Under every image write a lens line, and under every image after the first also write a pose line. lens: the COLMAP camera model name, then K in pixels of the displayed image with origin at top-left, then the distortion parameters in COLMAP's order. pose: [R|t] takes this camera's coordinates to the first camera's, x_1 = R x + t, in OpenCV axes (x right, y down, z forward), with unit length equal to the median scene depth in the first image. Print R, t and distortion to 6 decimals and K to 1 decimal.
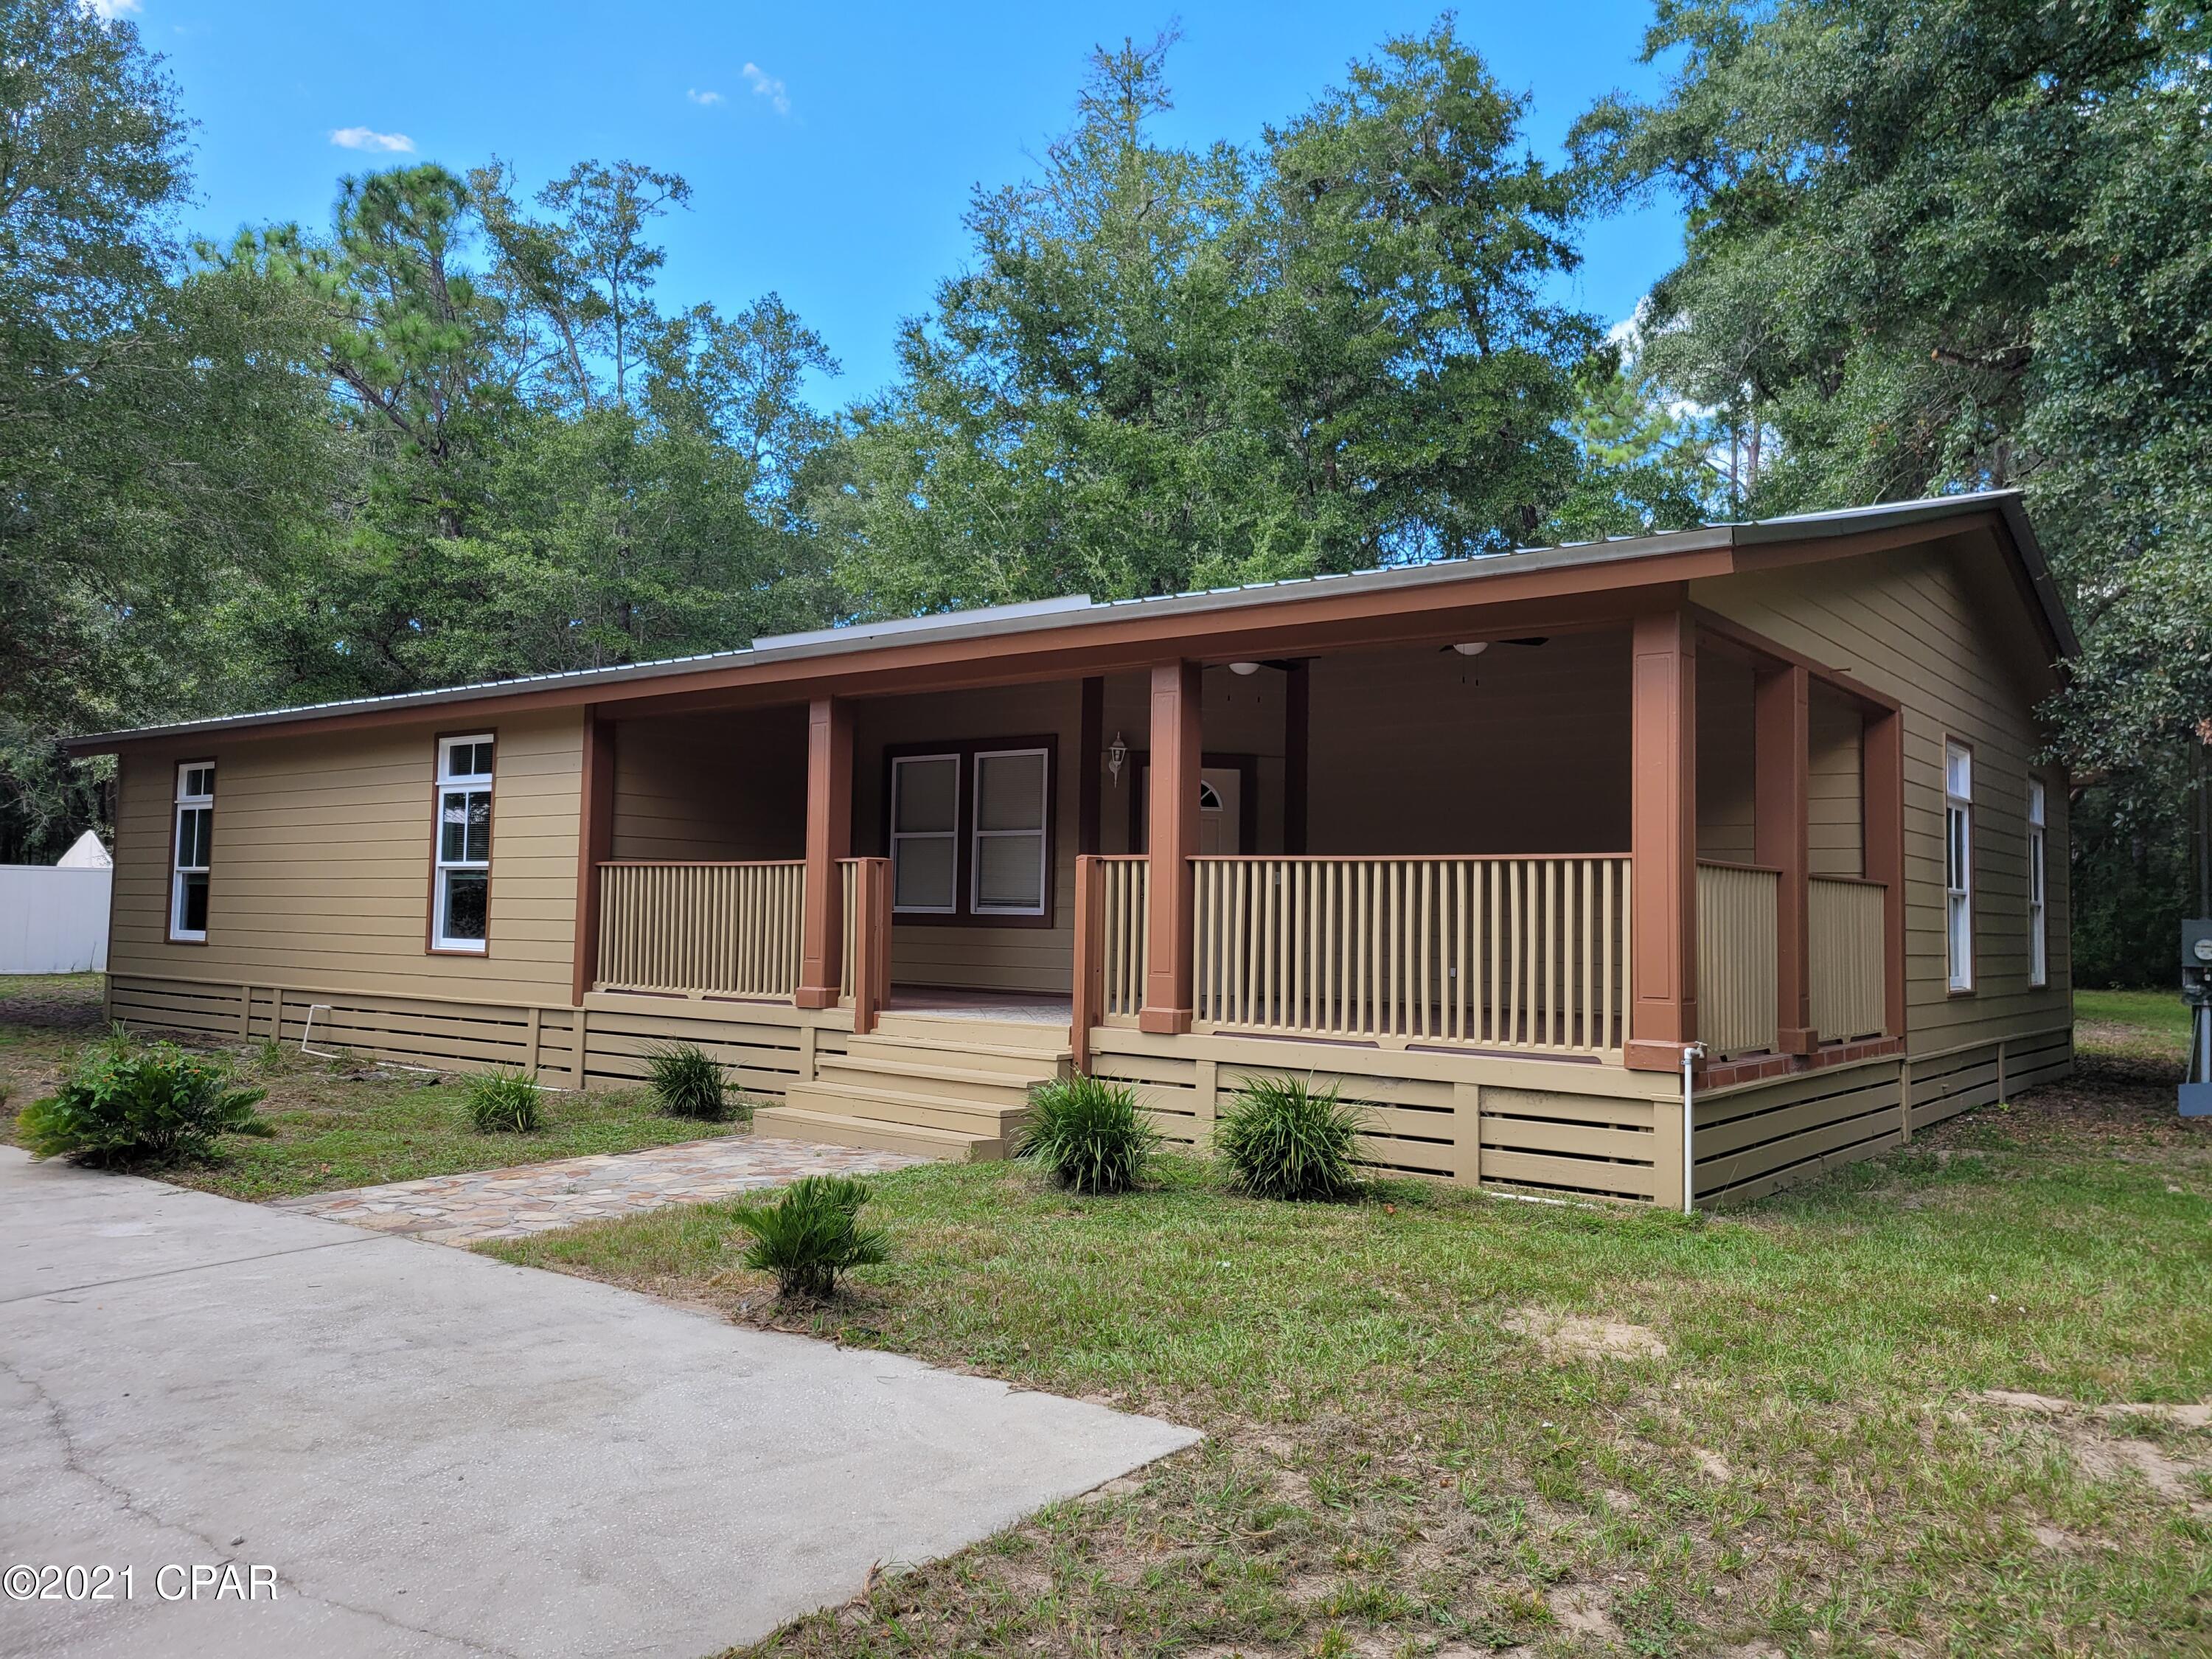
lens RADIAL K [[1670.1, 0, 1109.1], [0, 1670.1, 831.6], [0, 0, 1]] dist [0.052309, -0.038801]
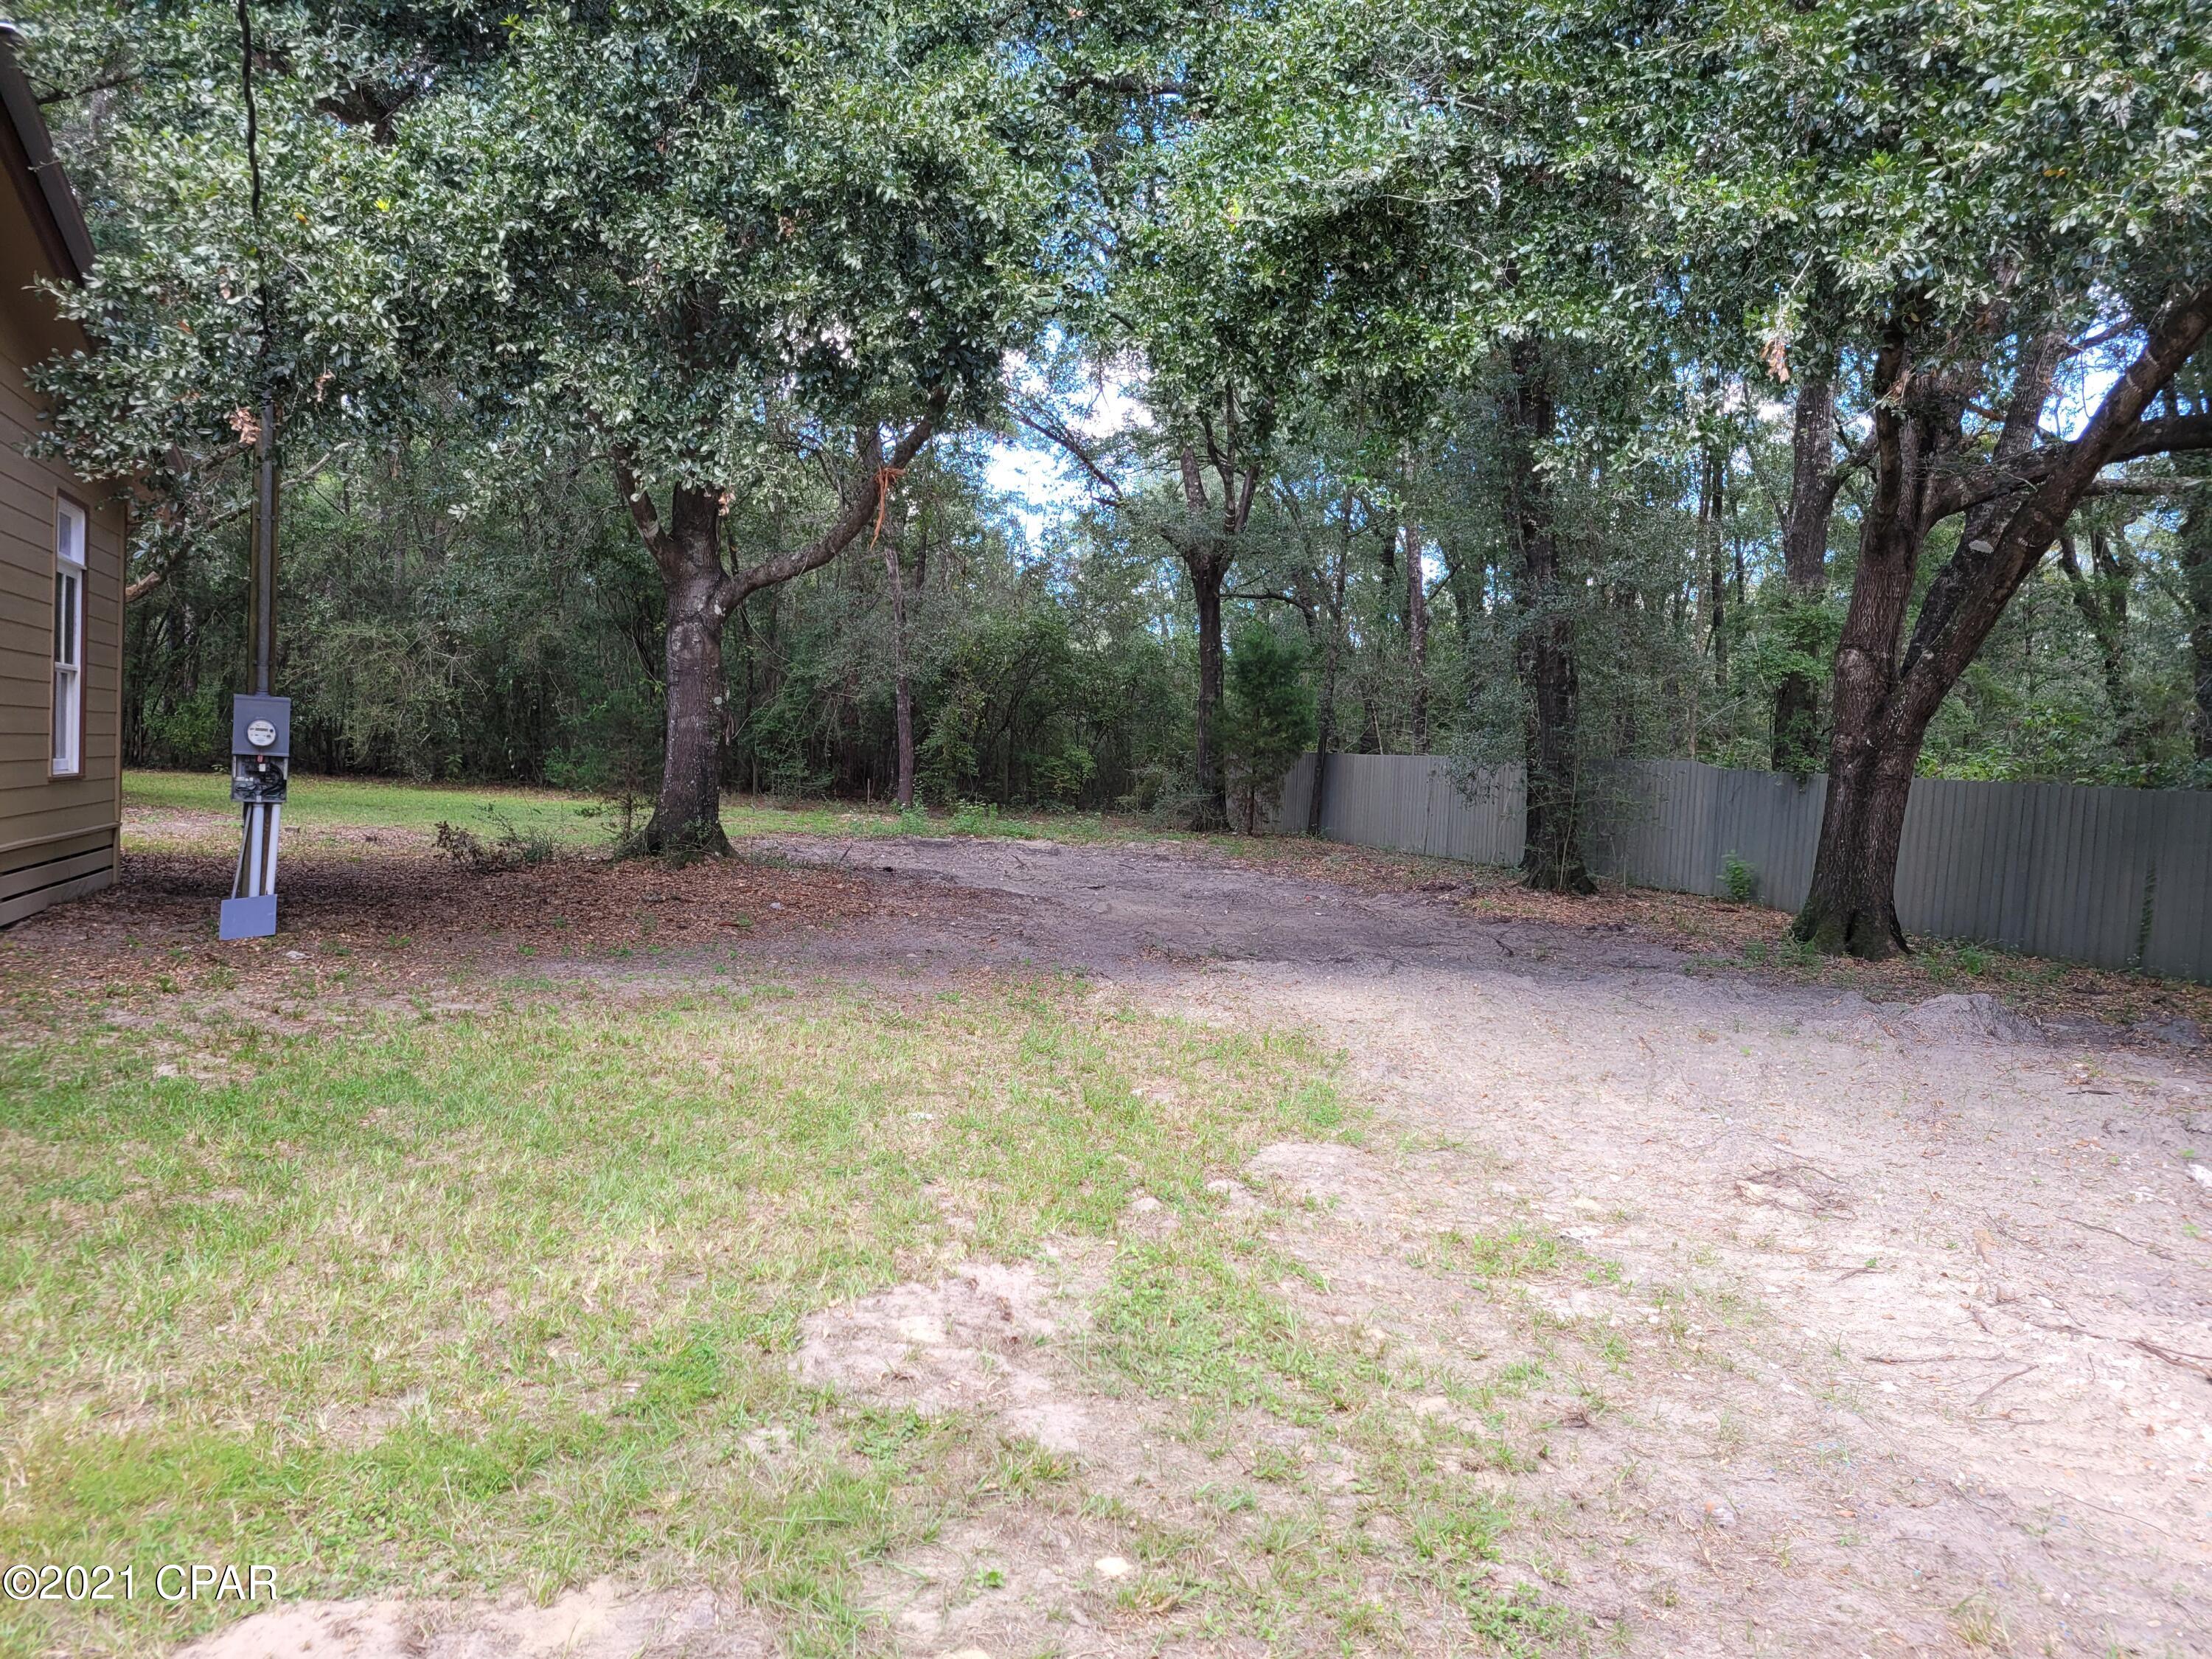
lens RADIAL K [[1670.1, 0, 1115.9], [0, 1670.1, 835.3], [0, 0, 1]] dist [0.052309, -0.038801]
pose [[0.529238, -0.022800, 0.848167, 0.177151], [-0.087655, 0.992821, 0.081383, 0.016446], [-0.843934, -0.117417, 0.523440, 0.226684]]
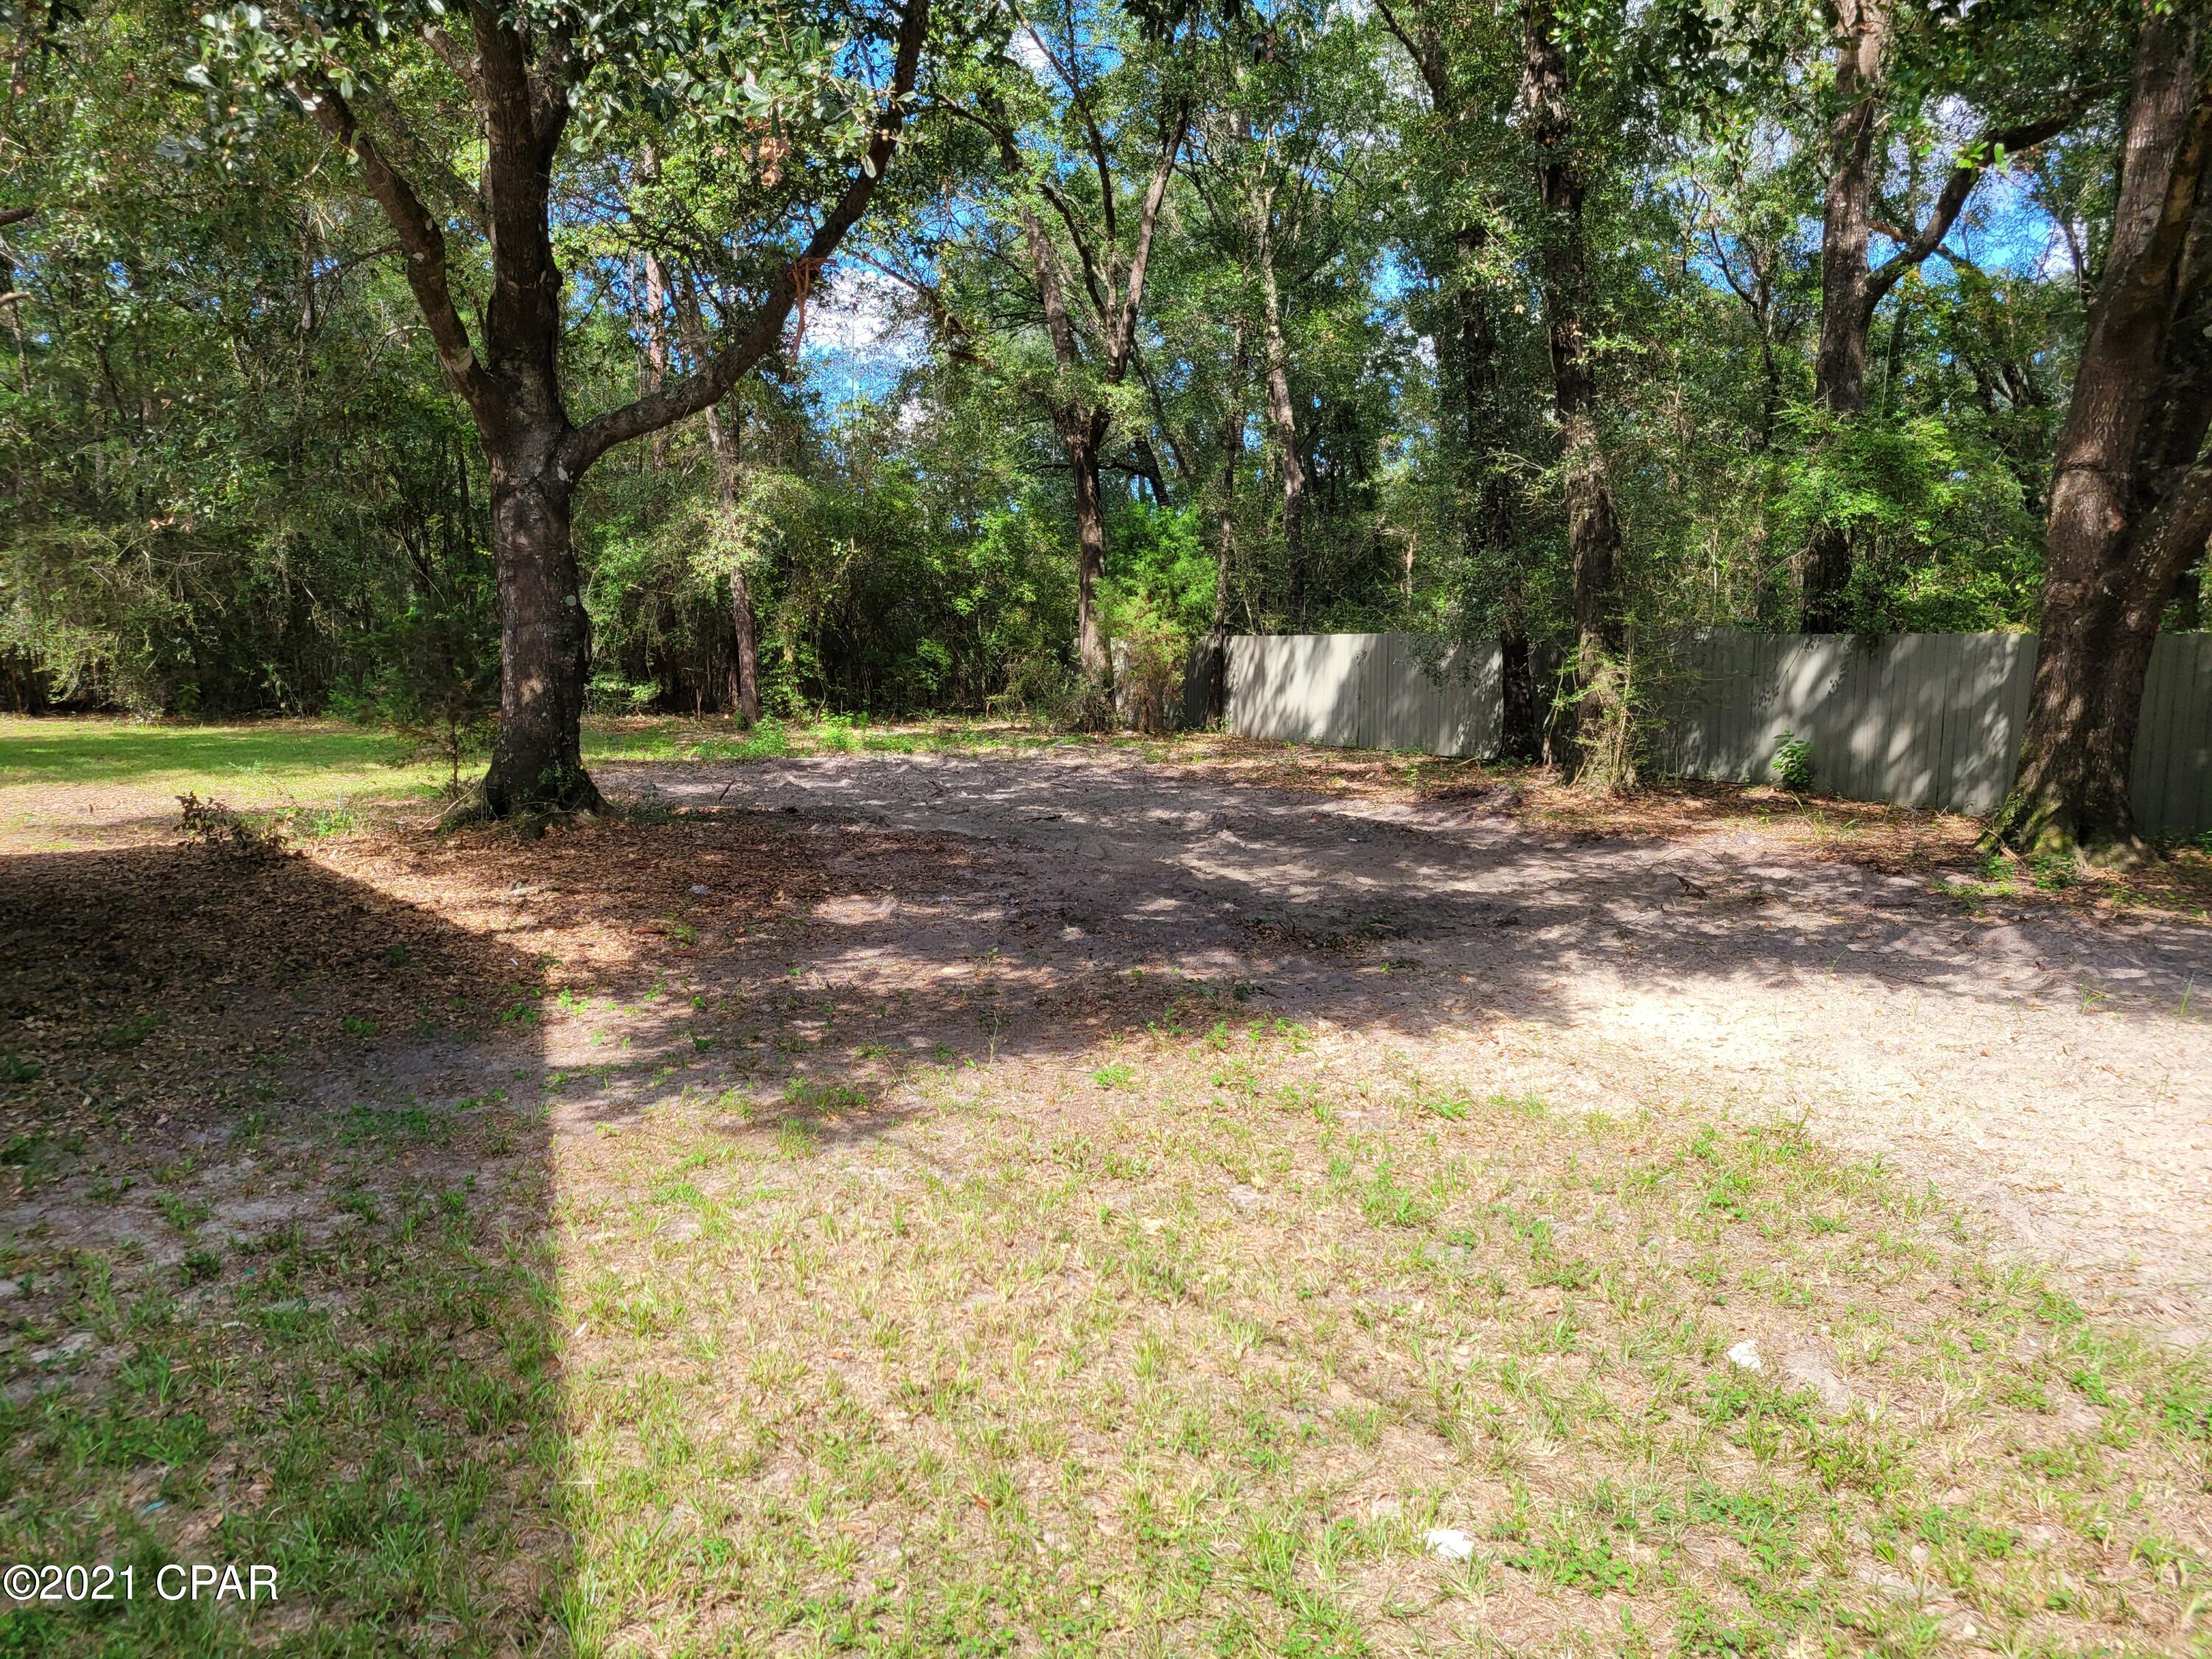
lens RADIAL K [[1670.1, 0, 1099.0], [0, 1670.1, 826.2], [0, 0, 1]] dist [0.052309, -0.038801]
pose [[0.424493, -0.102687, 0.899589, 0.370084], [-0.046020, 0.989817, 0.134702, 0.029699], [-0.904261, -0.098579, 0.415445, 0.492240]]
